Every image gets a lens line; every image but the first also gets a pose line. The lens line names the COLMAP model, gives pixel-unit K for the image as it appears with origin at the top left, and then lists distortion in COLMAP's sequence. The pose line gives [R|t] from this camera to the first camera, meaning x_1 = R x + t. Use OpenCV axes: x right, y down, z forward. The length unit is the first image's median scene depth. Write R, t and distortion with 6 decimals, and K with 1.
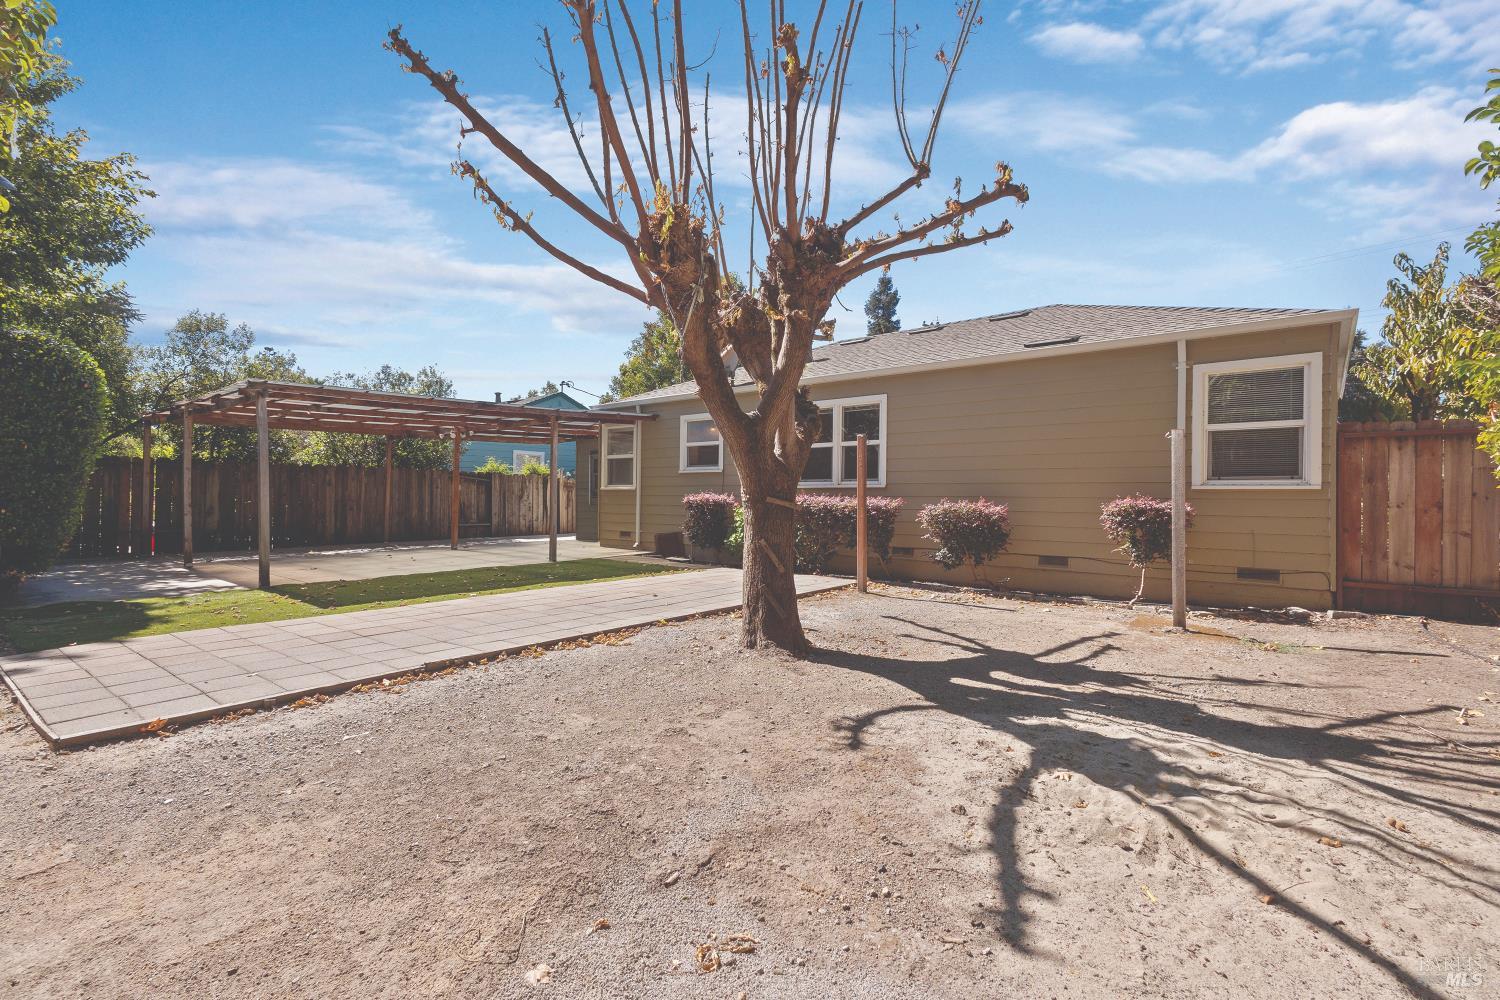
lens RADIAL K [[720.7, 0, 752.7], [0, 720.7, 486.4], [0, 0, 1]] dist [0.001035, 0.000031]
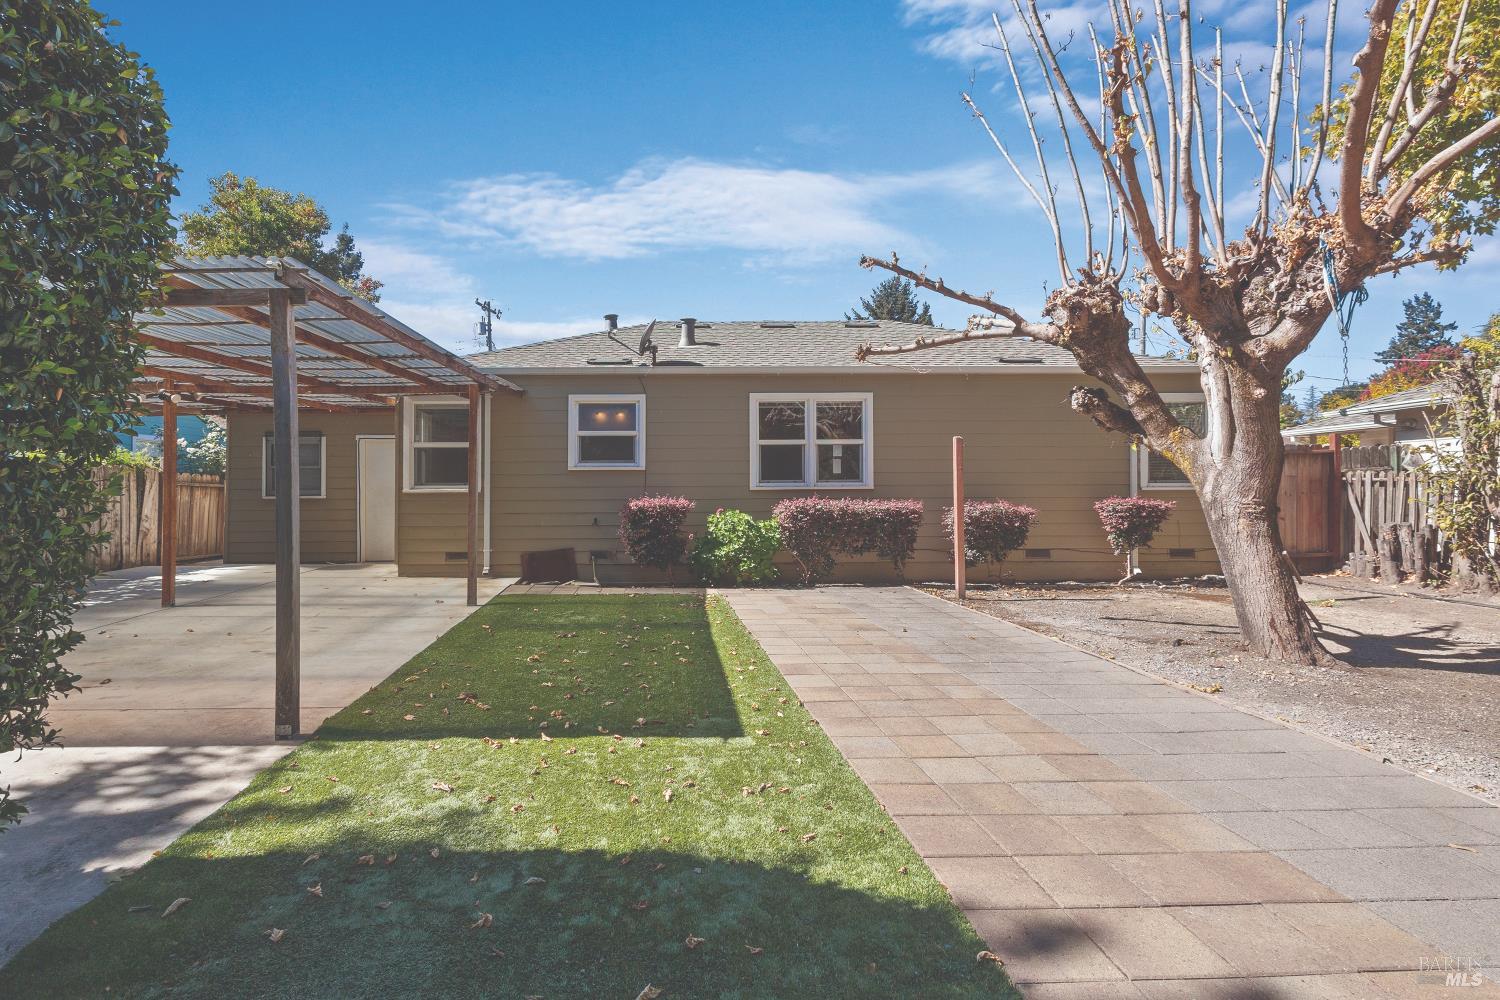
lens RADIAL K [[720.7, 0, 752.7], [0, 720.7, 486.4], [0, 0, 1]] dist [0.001035, 0.000031]
pose [[0.757099, -0.003760, 0.653289, -0.544859], [-0.000951, 0.999976, 0.006857, -0.008550], [-0.653299, -0.005812, 0.757077, 0.356026]]
